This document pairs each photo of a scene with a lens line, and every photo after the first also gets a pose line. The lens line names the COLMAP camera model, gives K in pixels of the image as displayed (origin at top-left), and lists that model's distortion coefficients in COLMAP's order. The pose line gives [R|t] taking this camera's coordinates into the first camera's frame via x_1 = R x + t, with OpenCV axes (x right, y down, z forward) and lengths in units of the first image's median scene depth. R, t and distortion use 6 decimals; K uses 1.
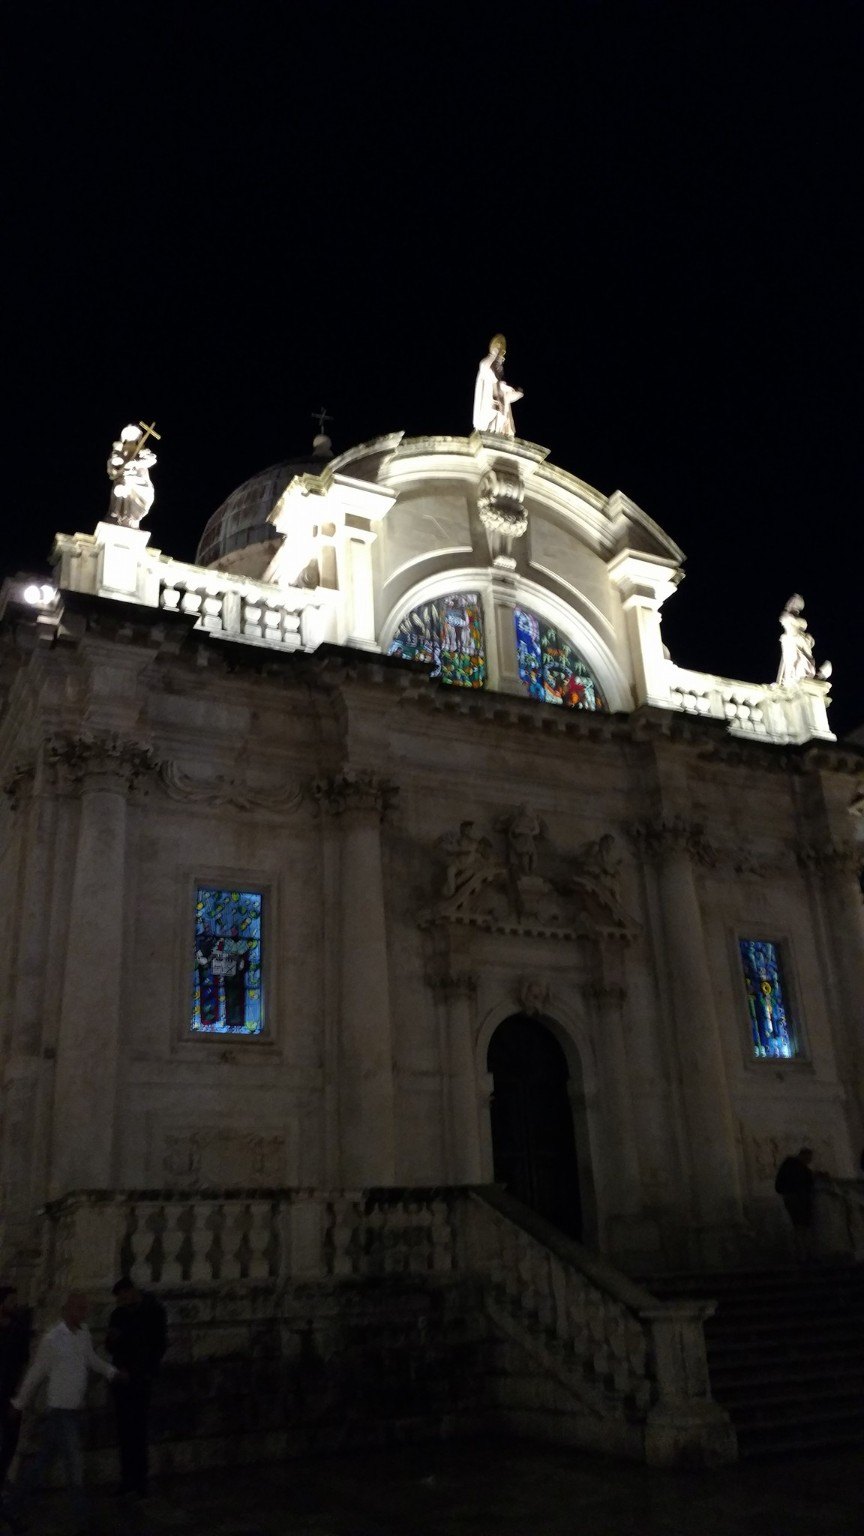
lens RADIAL K [[1190.1, 0, 432.0], [0, 1190.1, 768.0], [0, 0, 1]] dist [0.008762, -0.006505]
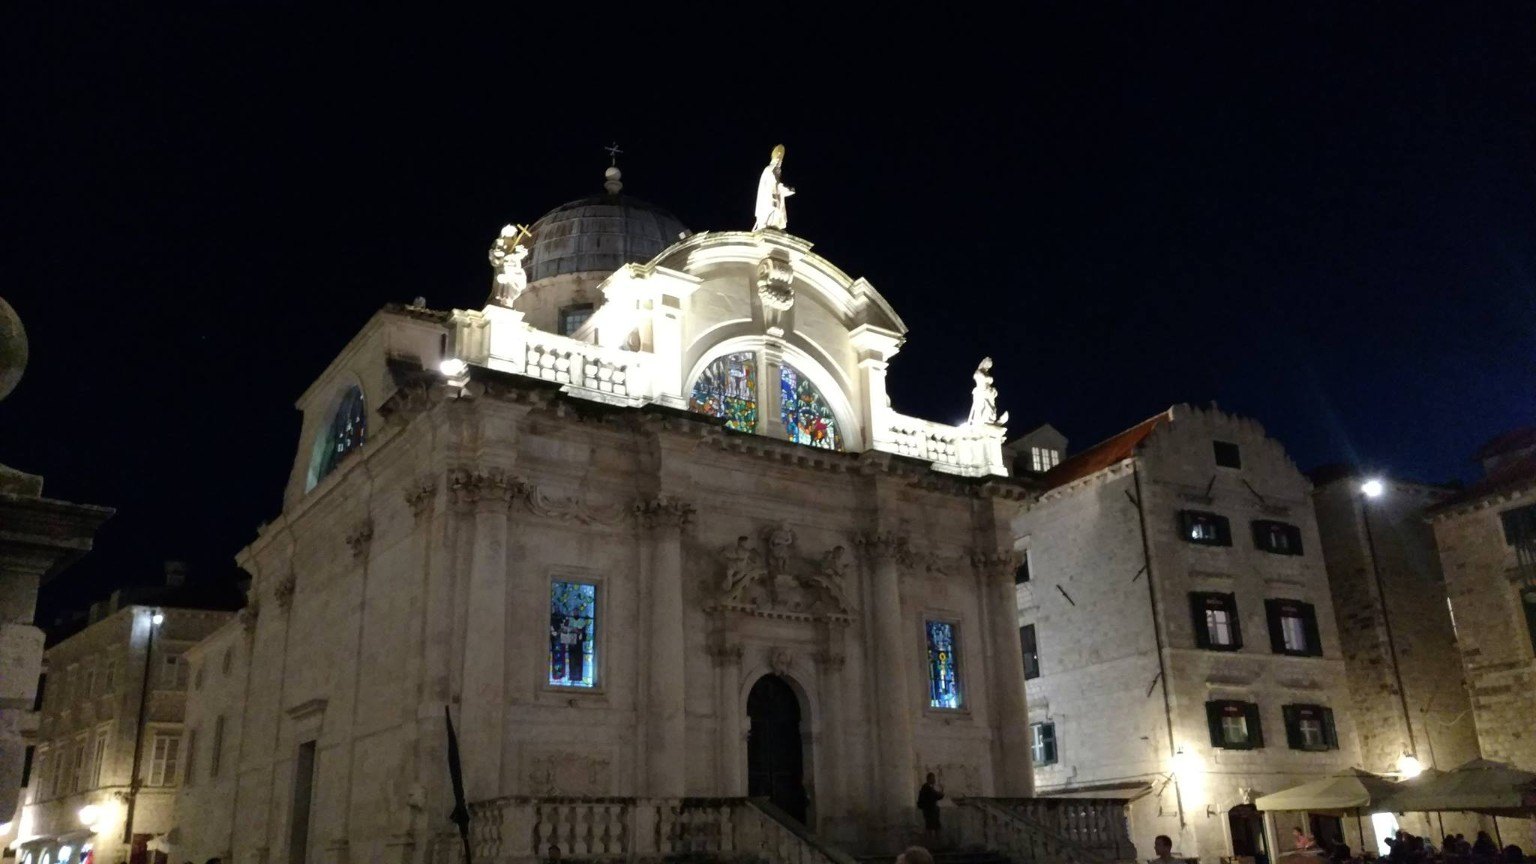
lens RADIAL K [[1190.1, 0, 778.0], [0, 1190.1, 441.4], [0, 0, 1]] dist [0.008762, -0.006505]
pose [[0.989289, 0.061533, 0.132370, -0.118617], [-0.069369, 0.996051, 0.055417, -0.142703], [-0.128437, -0.064006, 0.989650, -0.363496]]
